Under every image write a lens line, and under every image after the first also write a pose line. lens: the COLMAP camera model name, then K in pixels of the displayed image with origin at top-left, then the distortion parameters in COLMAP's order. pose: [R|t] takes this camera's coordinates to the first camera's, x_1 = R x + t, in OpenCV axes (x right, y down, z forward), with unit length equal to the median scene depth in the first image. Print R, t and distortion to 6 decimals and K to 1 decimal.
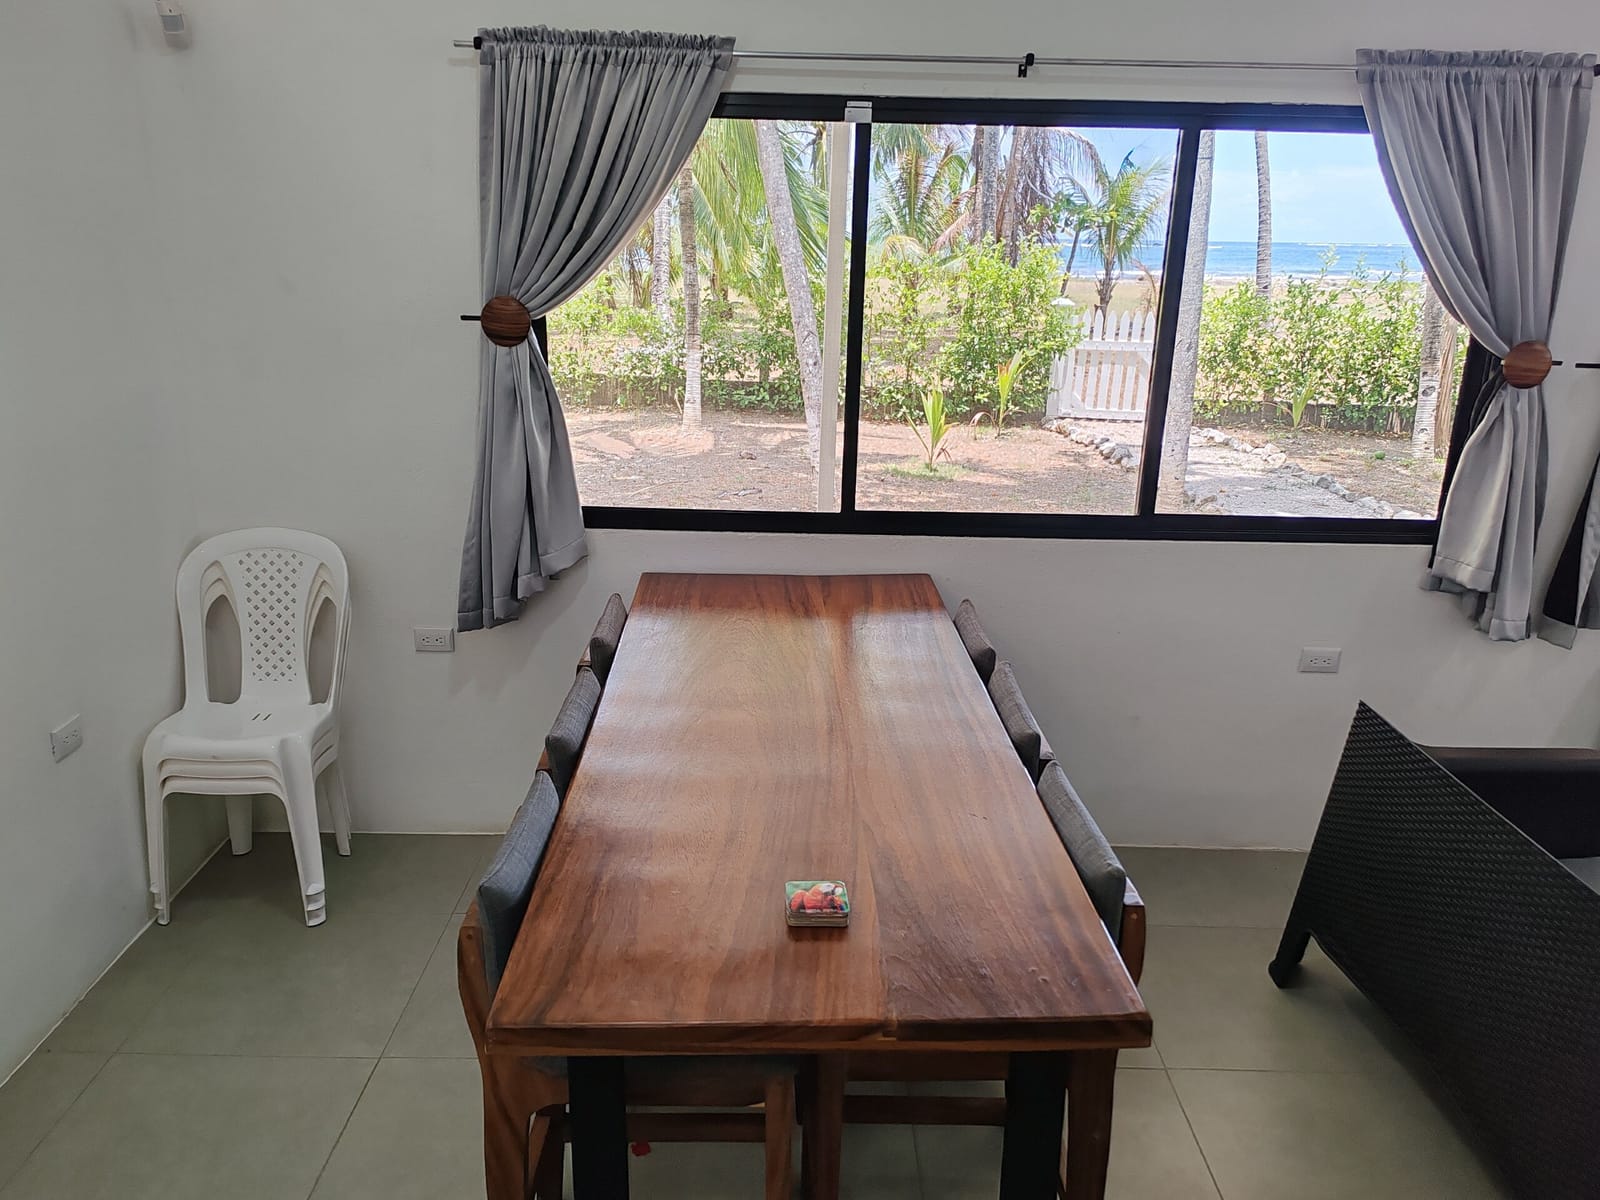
lens RADIAL K [[1211.2, 0, 793.2], [0, 1211.2, 602.1], [0, 0, 1]] dist [0.092444, -0.108020]
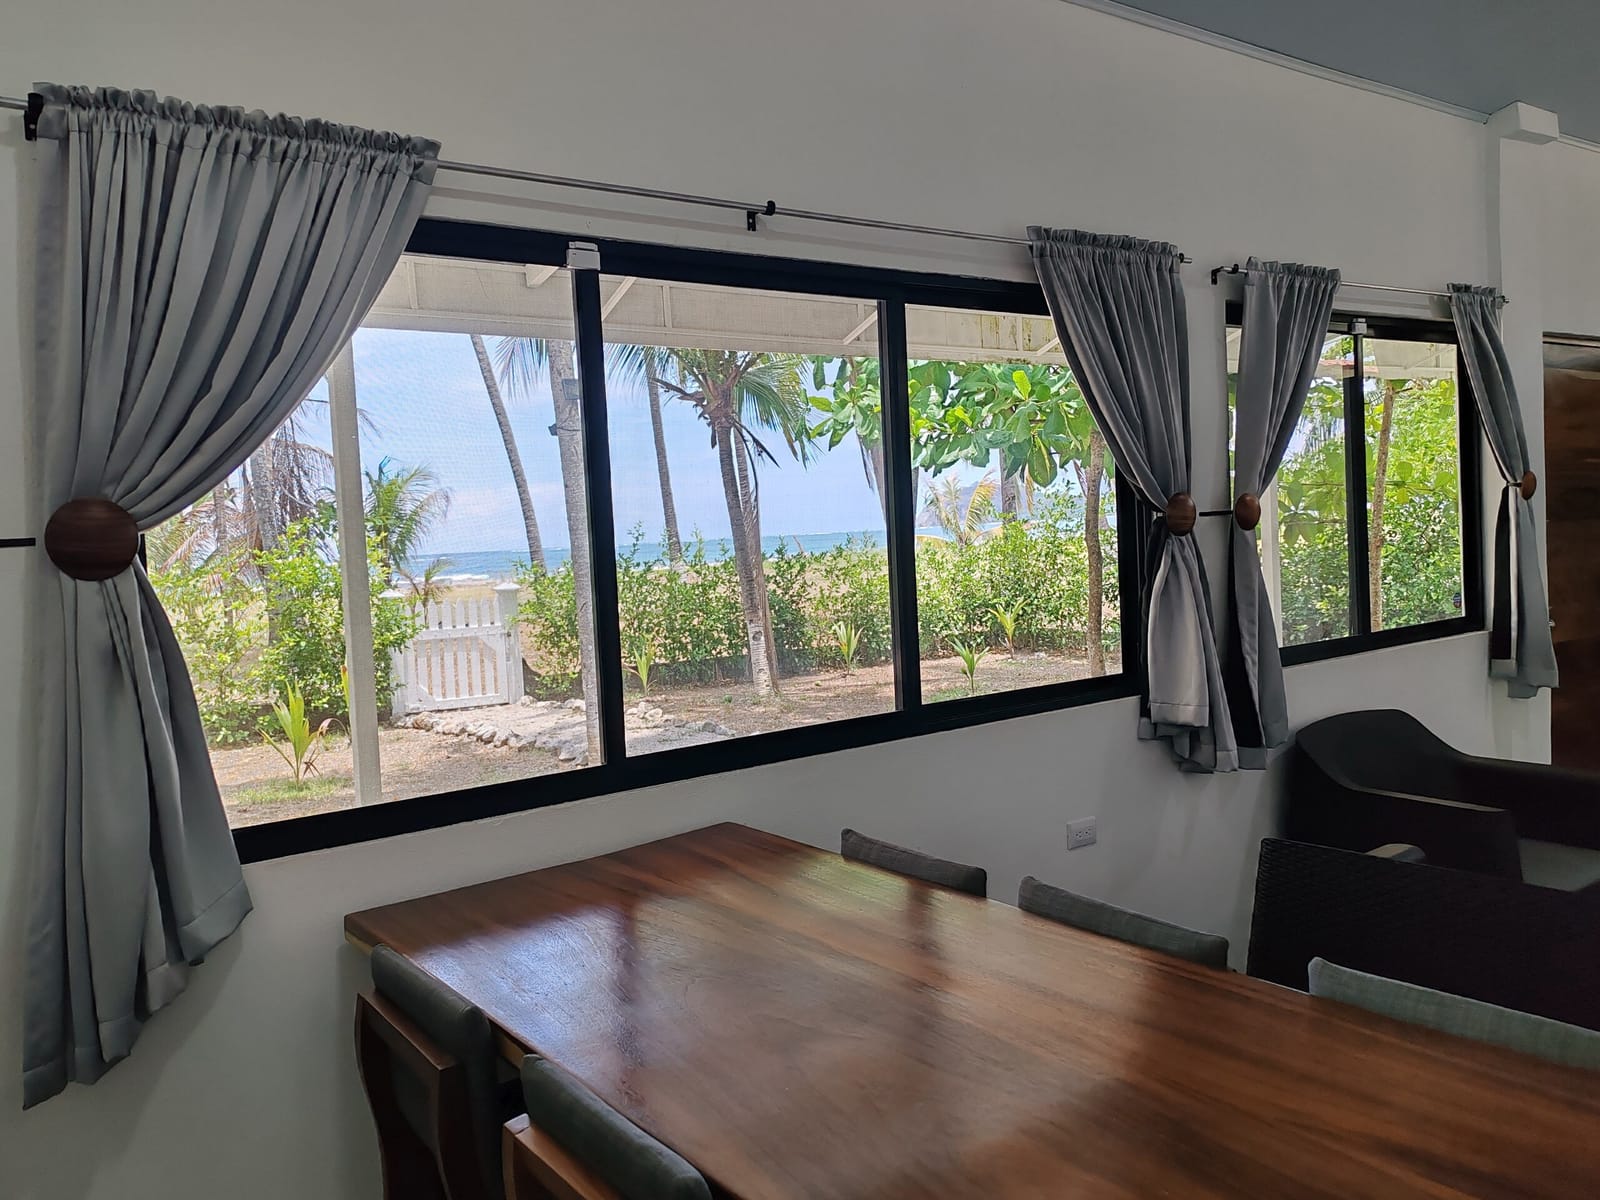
lens RADIAL K [[1211.2, 0, 793.2], [0, 1211.2, 602.1], [0, 0, 1]] dist [0.092444, -0.108020]
pose [[0.814875, -0.099924, 0.570959, -0.299300], [0.237516, 0.956097, -0.171655, -0.015578], [-0.528739, 0.275489, 0.802833, 0.339024]]
